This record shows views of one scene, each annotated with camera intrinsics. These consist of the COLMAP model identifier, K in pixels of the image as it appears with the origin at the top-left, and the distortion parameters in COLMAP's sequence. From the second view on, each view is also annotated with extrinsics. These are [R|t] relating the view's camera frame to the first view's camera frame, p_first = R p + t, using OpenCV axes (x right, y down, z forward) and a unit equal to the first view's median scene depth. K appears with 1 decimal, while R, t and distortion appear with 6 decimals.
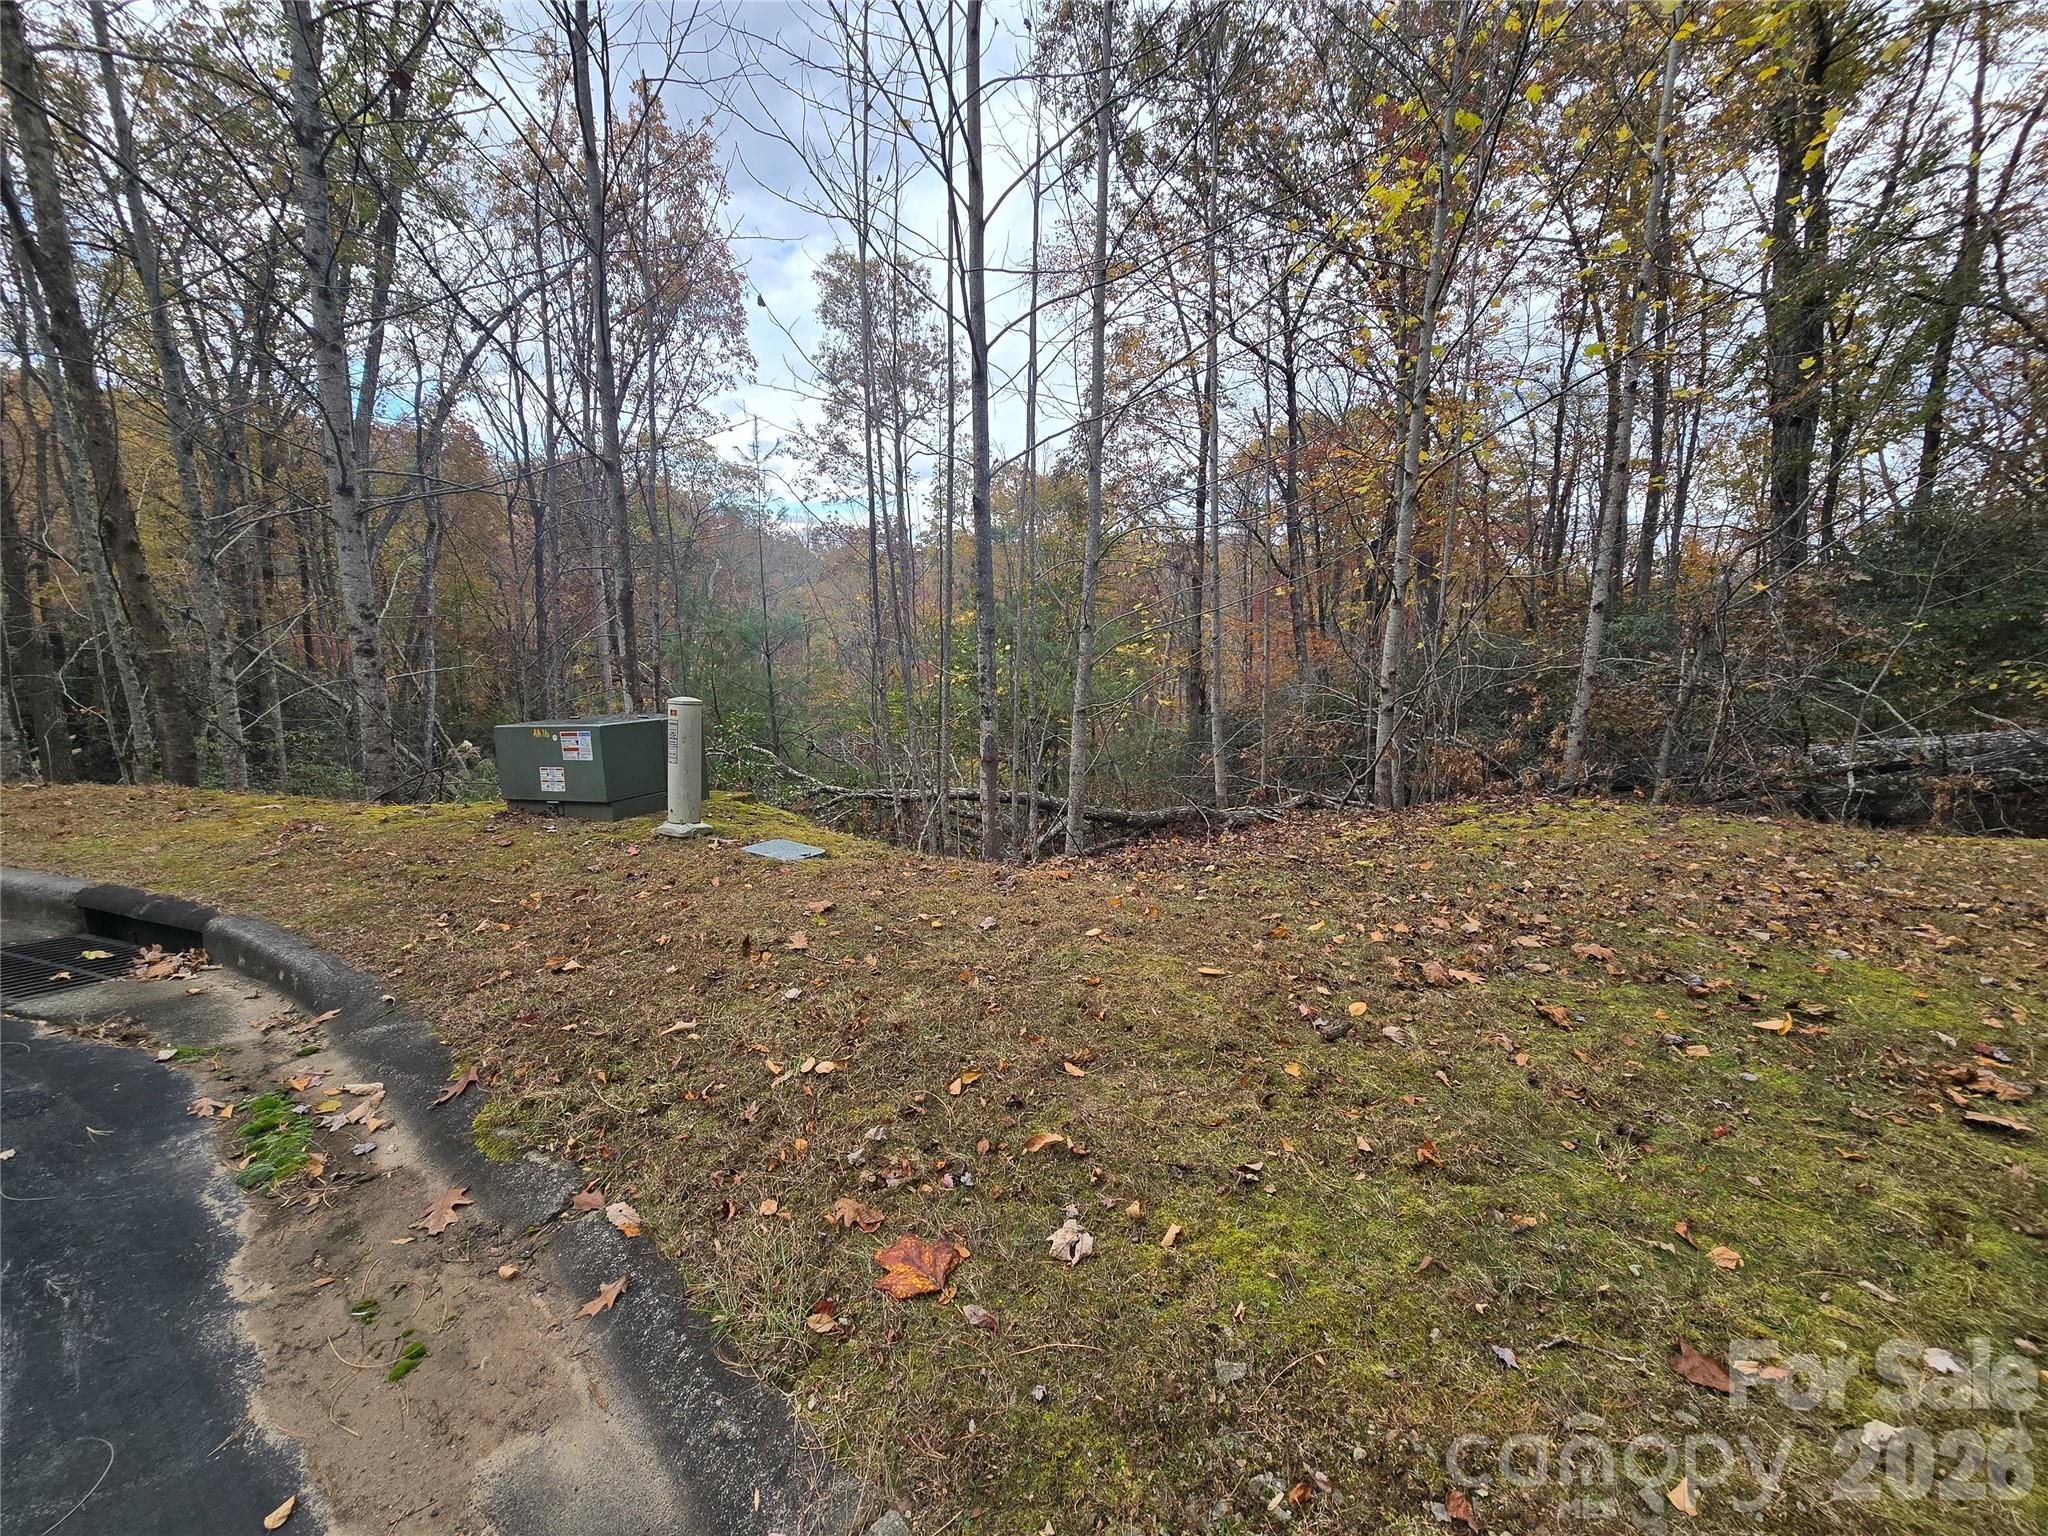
lens RADIAL K [[845.0, 0, 1018.3], [0, 845.0, 777.0], [0, 0, 1]] dist [-0.004259, 0.000631]
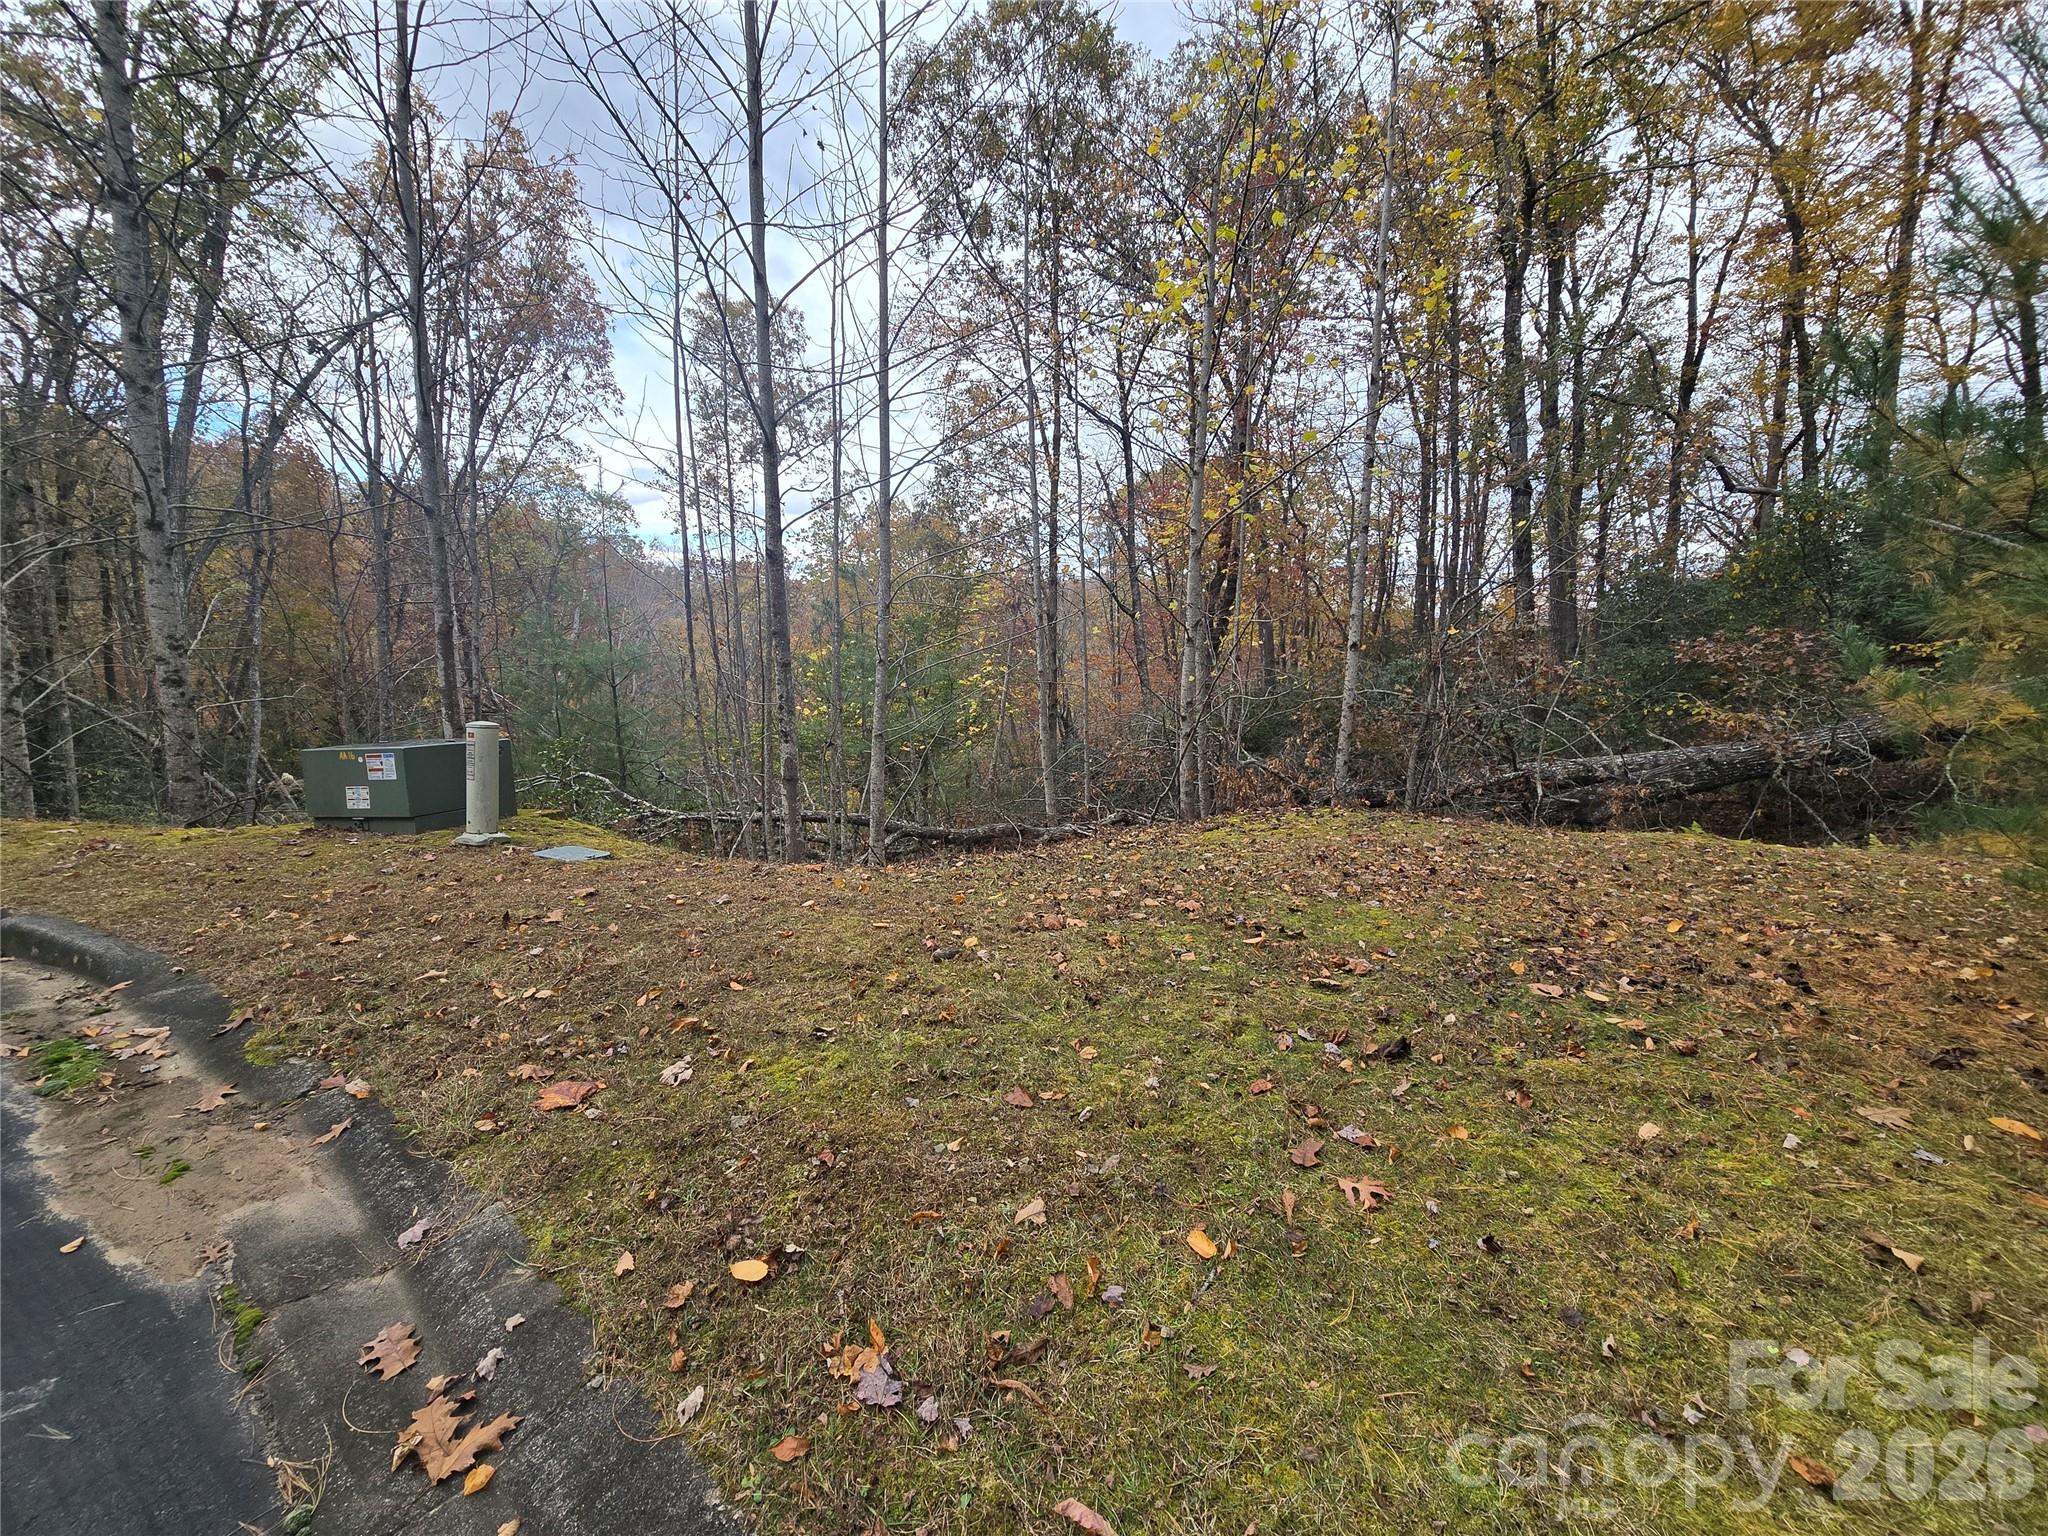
lens RADIAL K [[847.0, 0, 1021.1], [0, 847.0, 775.4], [0, 0, 1]] dist [-0.010260, 0.004043]
pose [[0.991858, -0.012090, 0.126773, 0.102062], [0.017246, 0.999065, -0.039649, 0.020274], [-0.126175, 0.041512, 0.991139, -0.121050]]
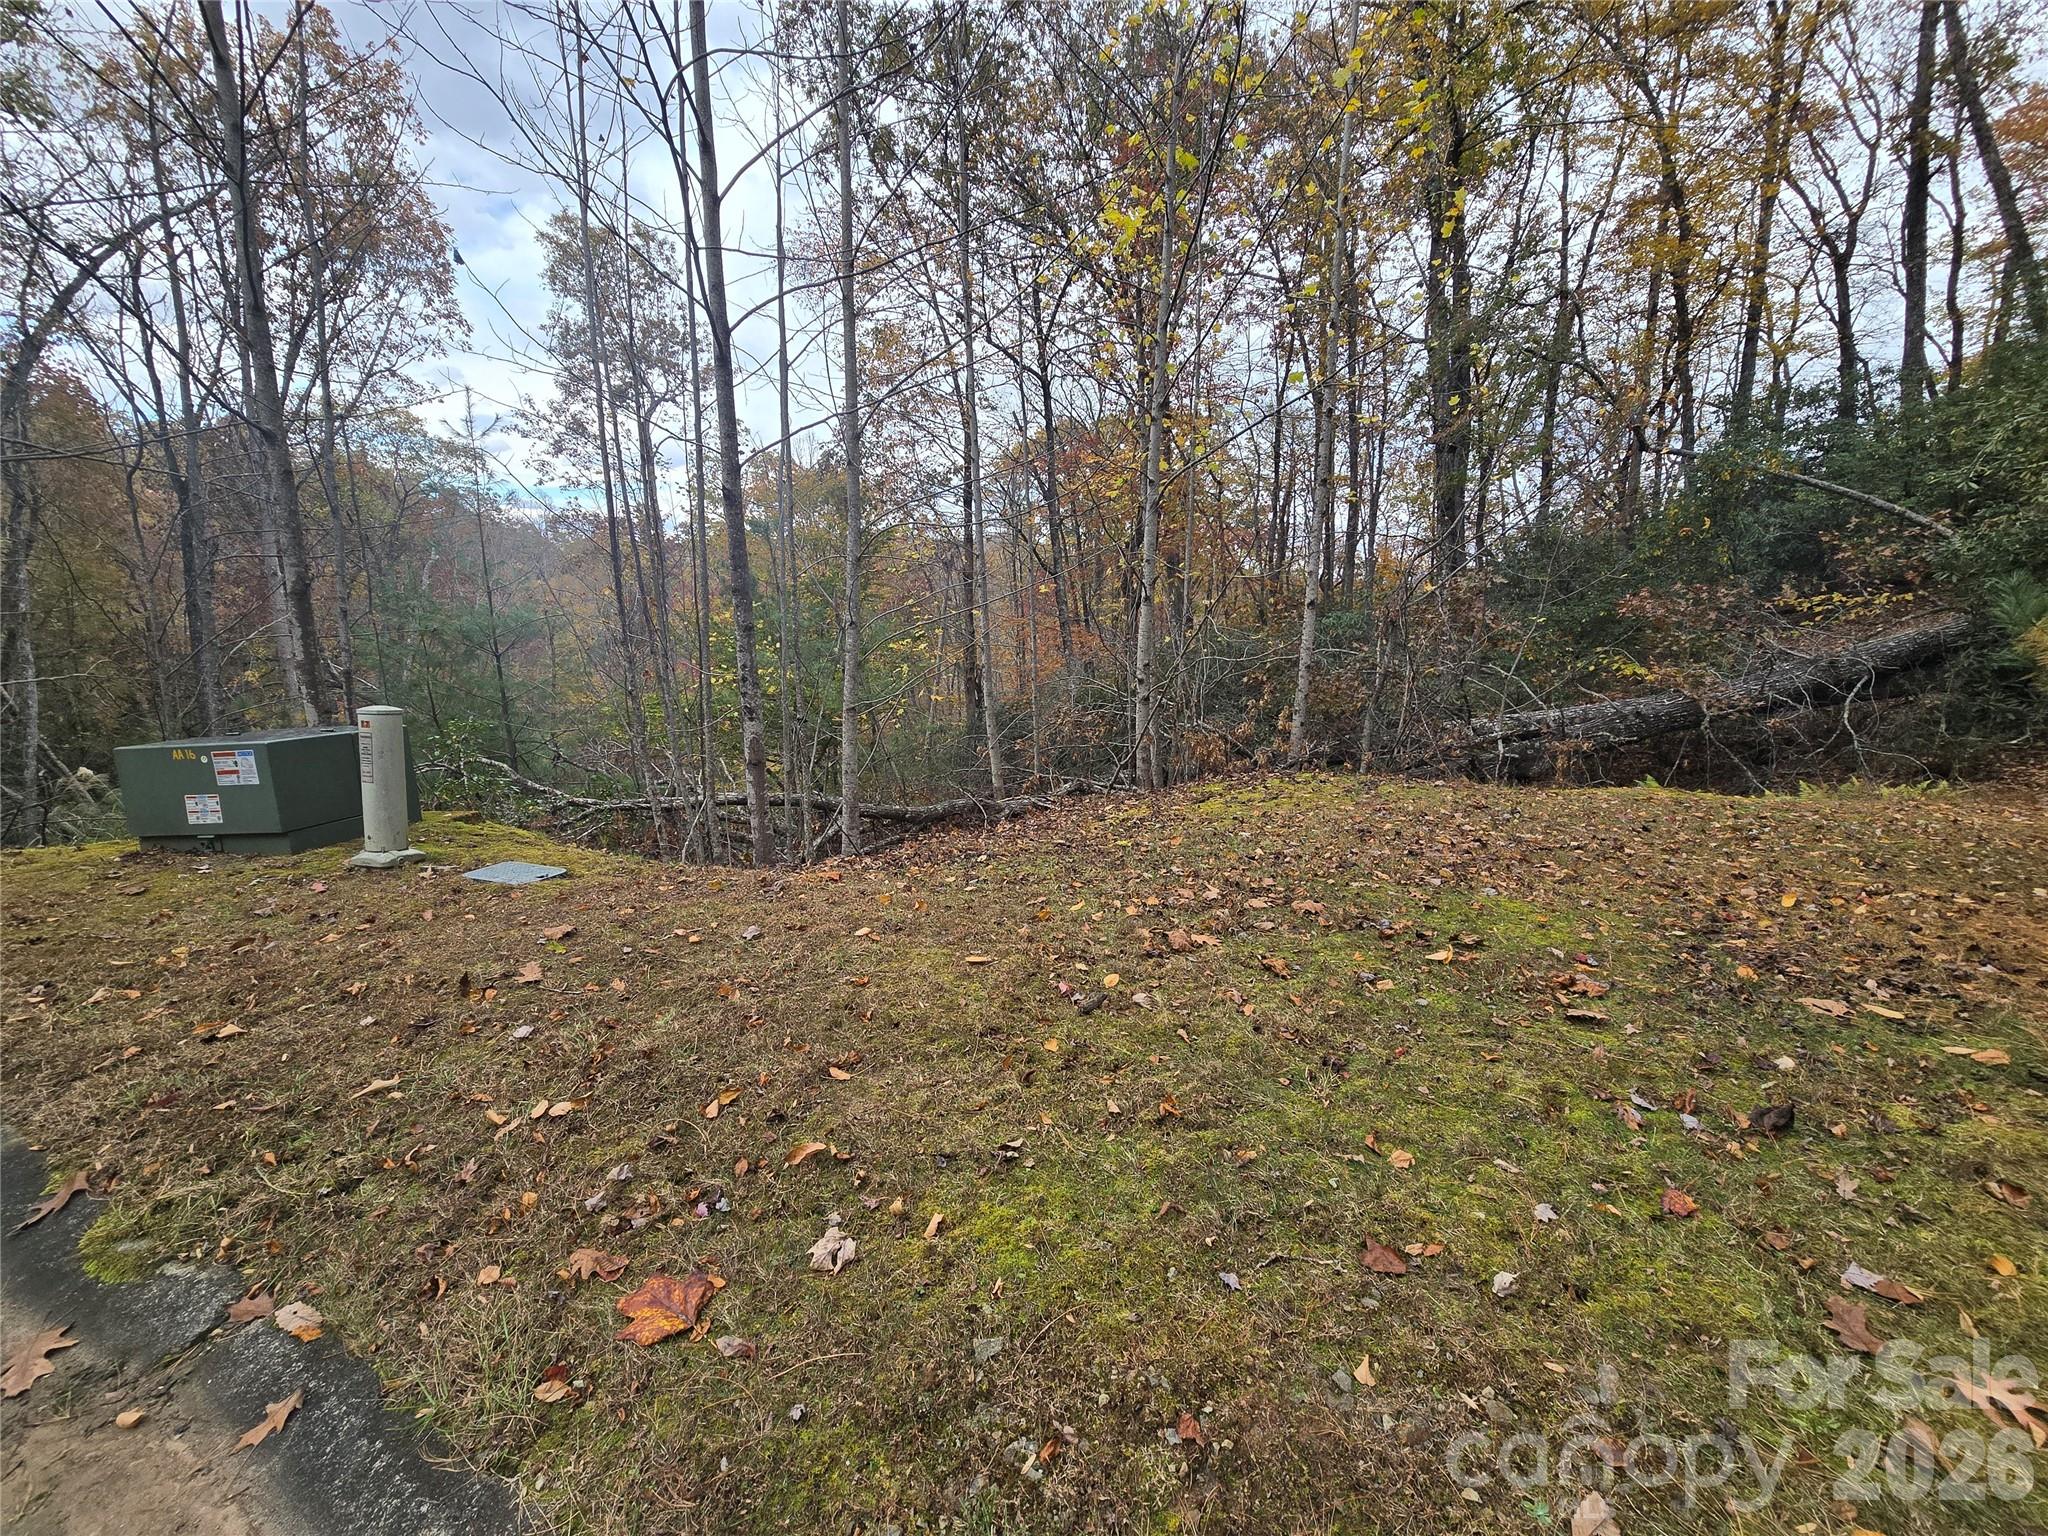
lens RADIAL K [[843.4, 0, 1017.7], [0, 843.4, 774.4], [0, 0, 1]] dist [-0.005439, 0.001222]
pose [[0.966956, -0.048370, 0.250313, 0.011025], [0.047927, 0.998820, 0.007867, 0.000273], [-0.250398, 0.004390, 0.968133, -0.000605]]
